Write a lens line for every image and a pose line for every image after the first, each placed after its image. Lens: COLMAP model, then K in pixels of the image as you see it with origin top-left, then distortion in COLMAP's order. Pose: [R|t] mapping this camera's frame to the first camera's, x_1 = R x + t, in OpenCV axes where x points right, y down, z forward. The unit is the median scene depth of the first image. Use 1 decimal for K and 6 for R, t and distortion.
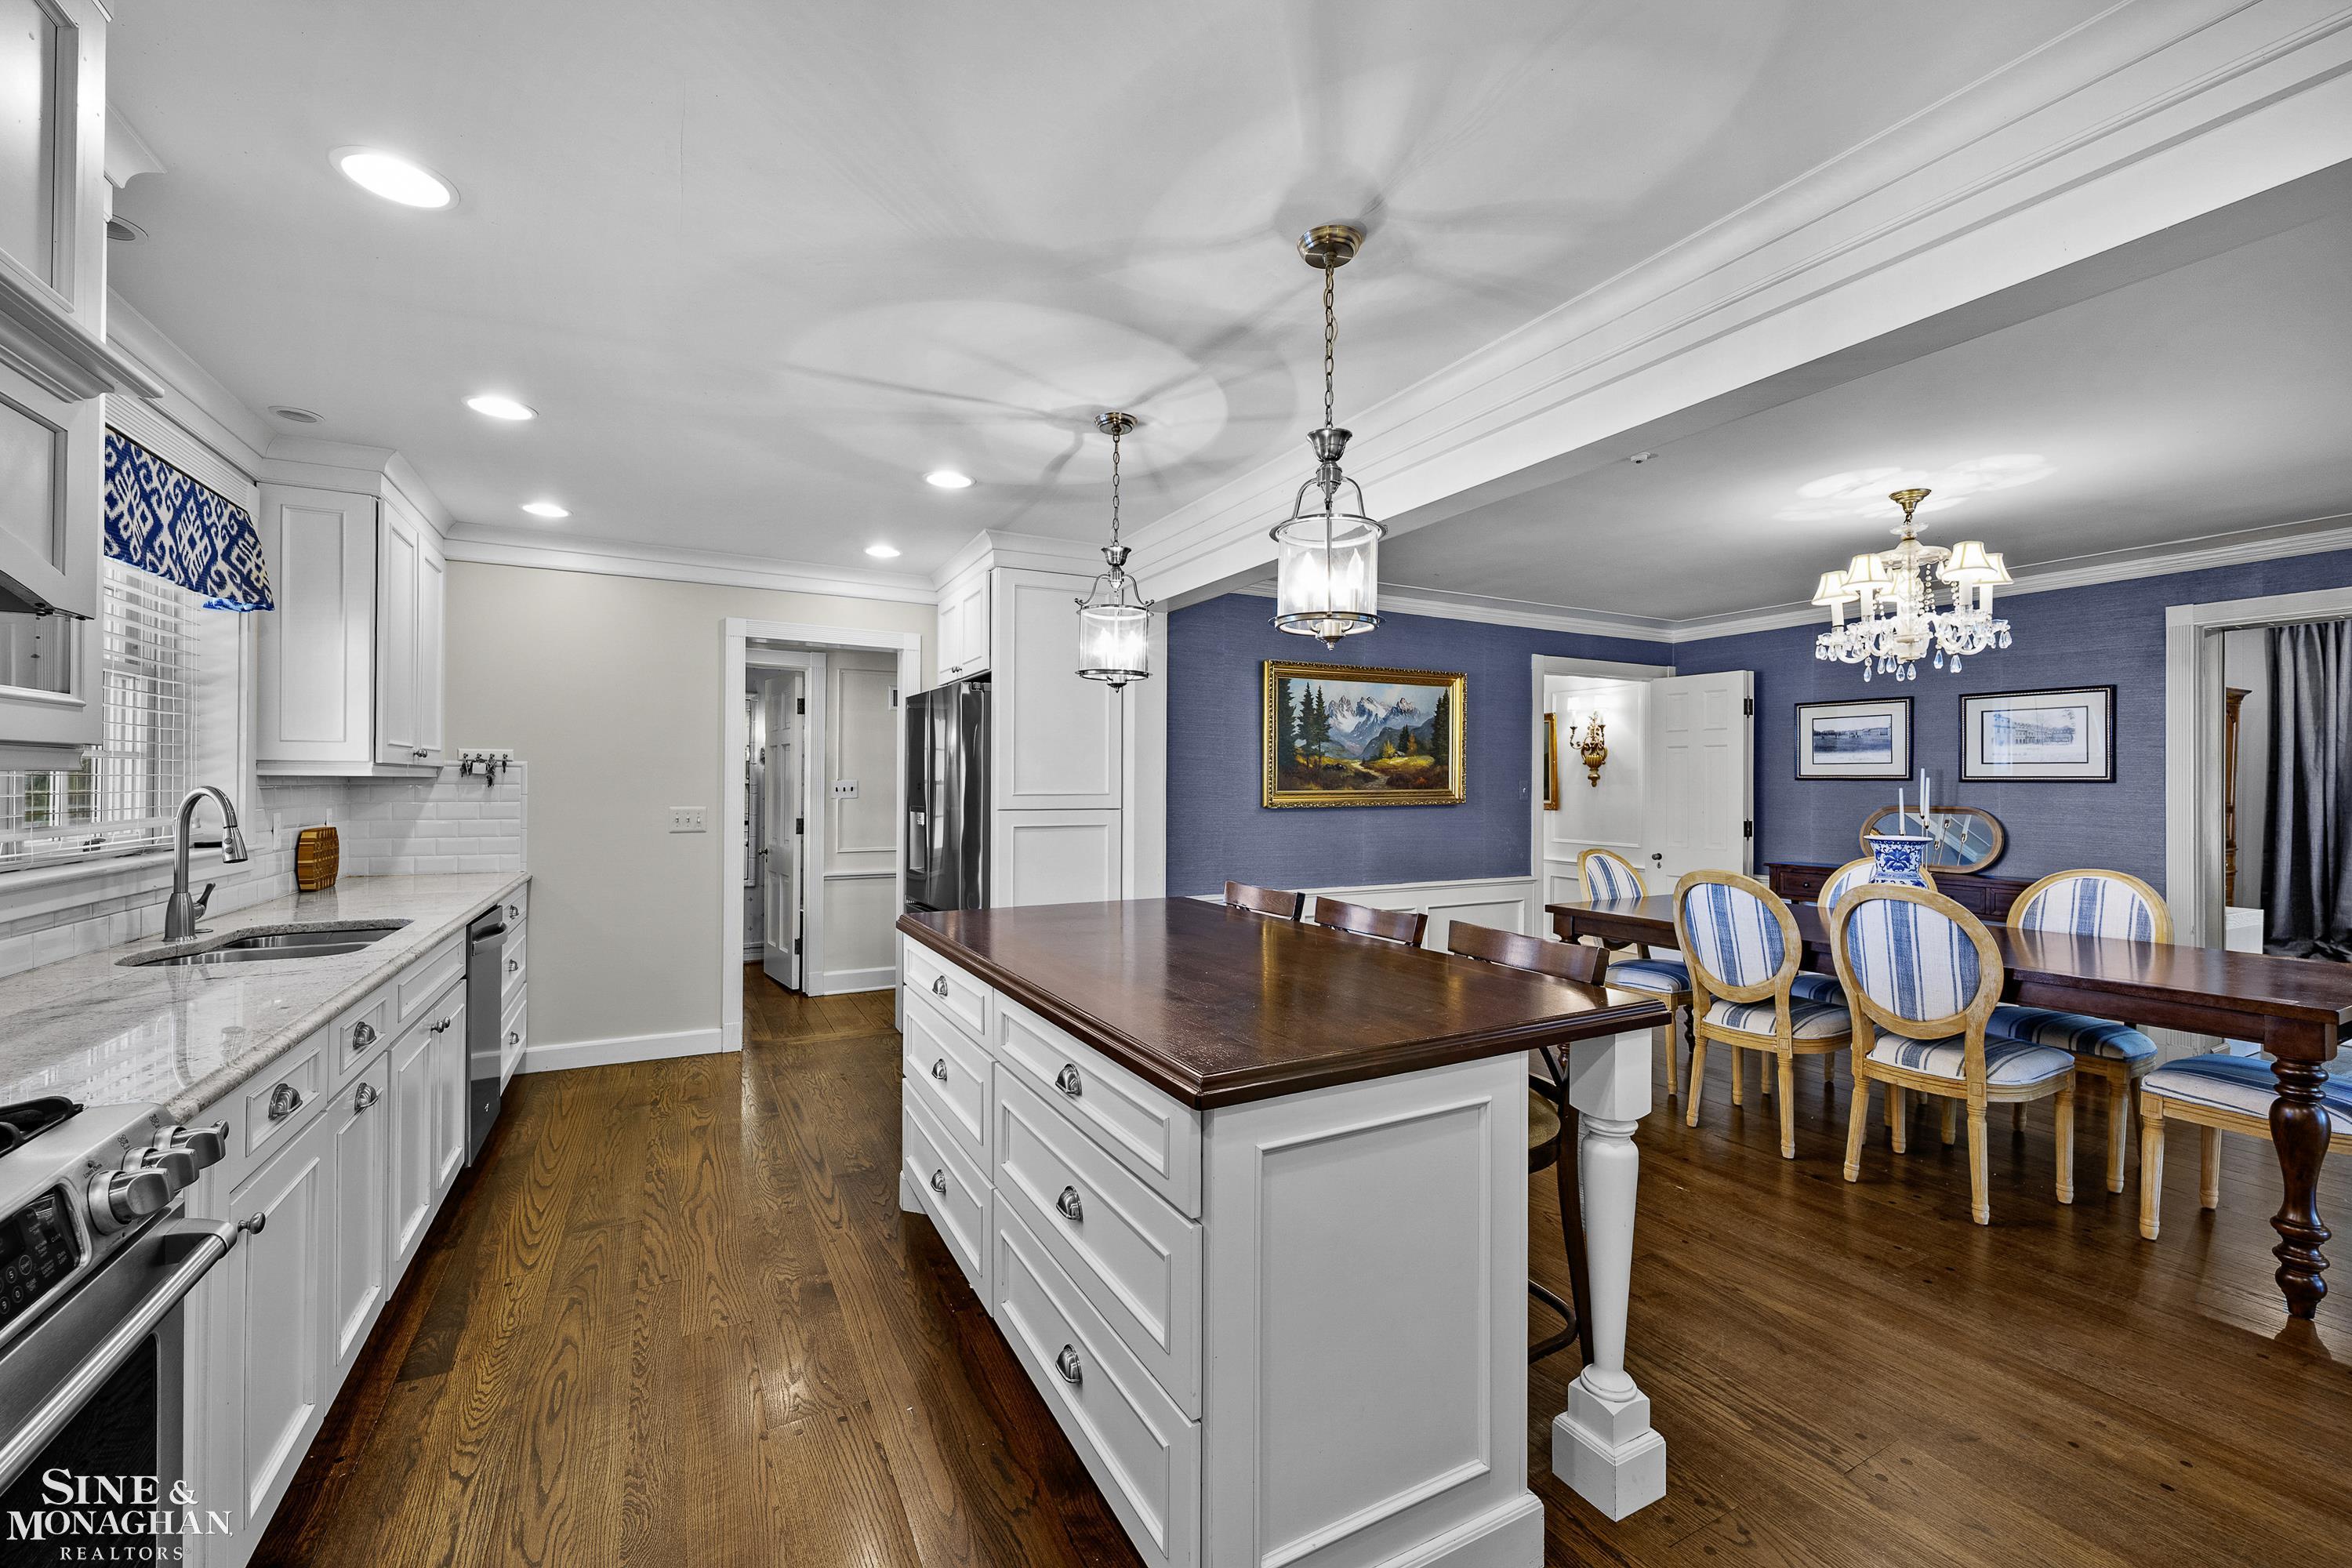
lens RADIAL K [[938.0, 0, 1181.4], [0, 938.0, 784.2], [0, 0, 1]] dist [-0.002986, -0.000799]
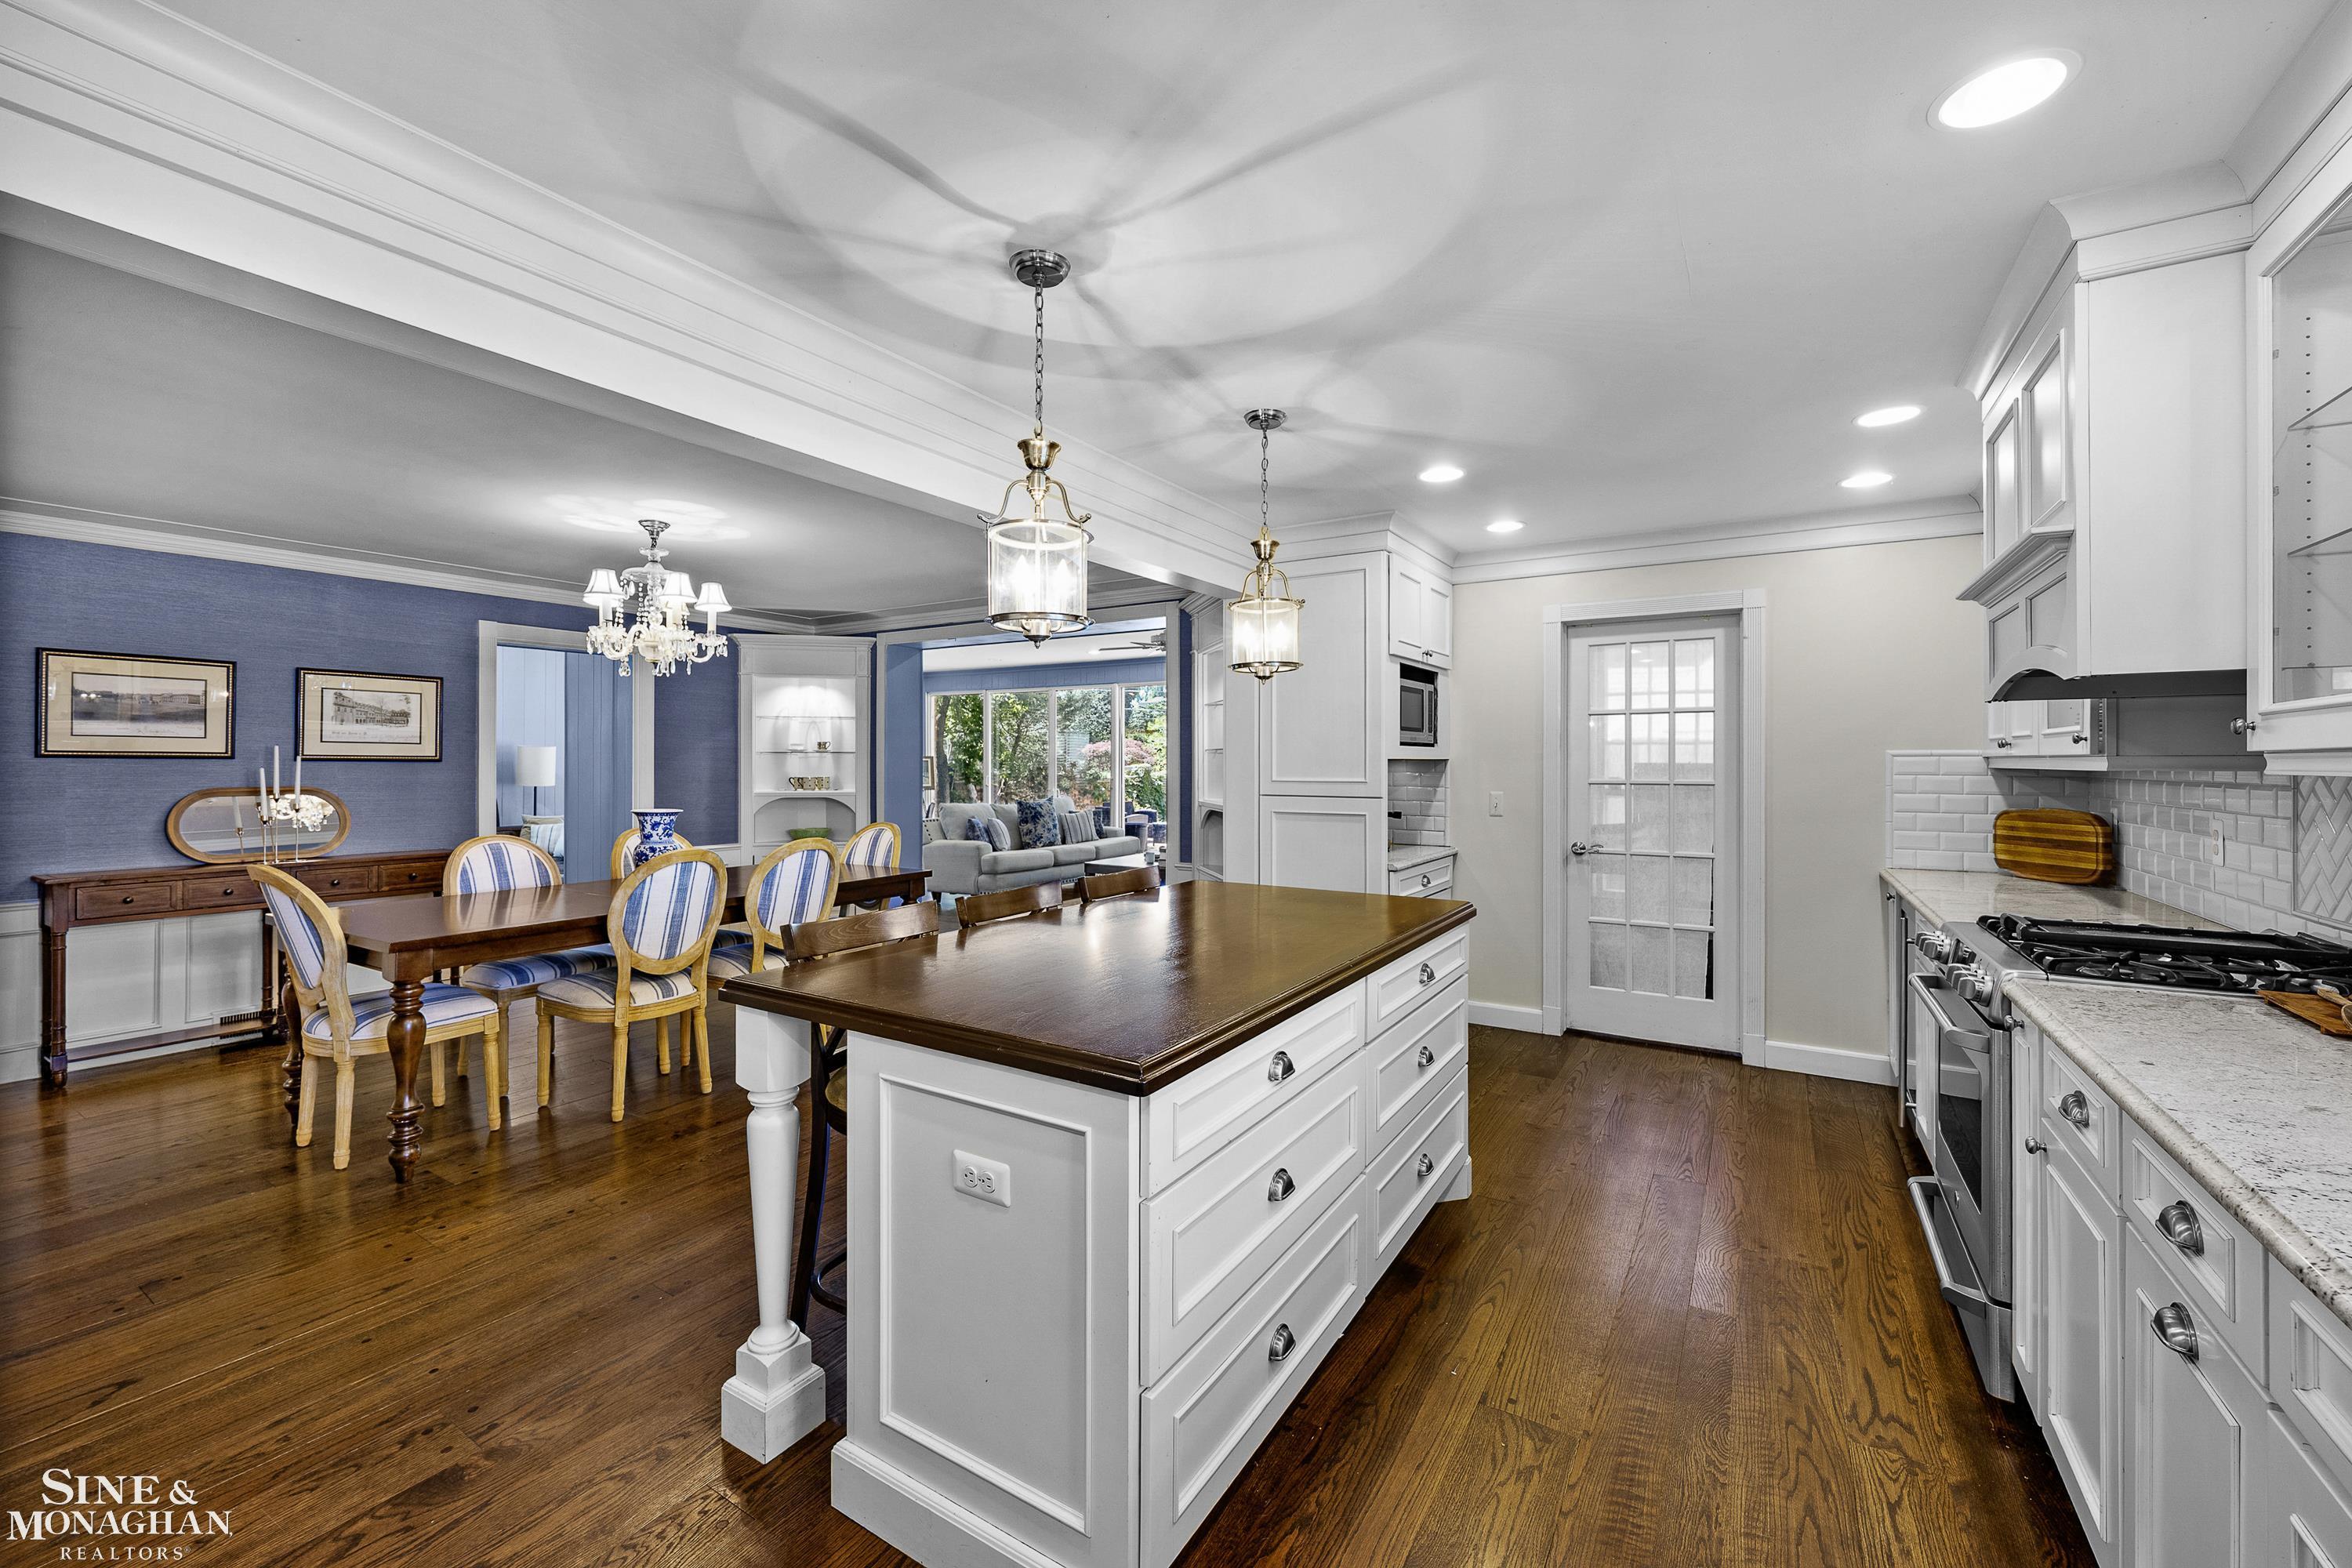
lens RADIAL K [[938.0, 0, 1164.6], [0, 938.0, 763.5], [0, 0, 1]] dist [-0.002986, -0.000799]
pose [[-0.481983, -0.007030, 0.876153, -0.405054], [-0.003391, 0.999975, 0.006158, -0.008468], [-0.876174, -0.000003, -0.481995, 0.691168]]
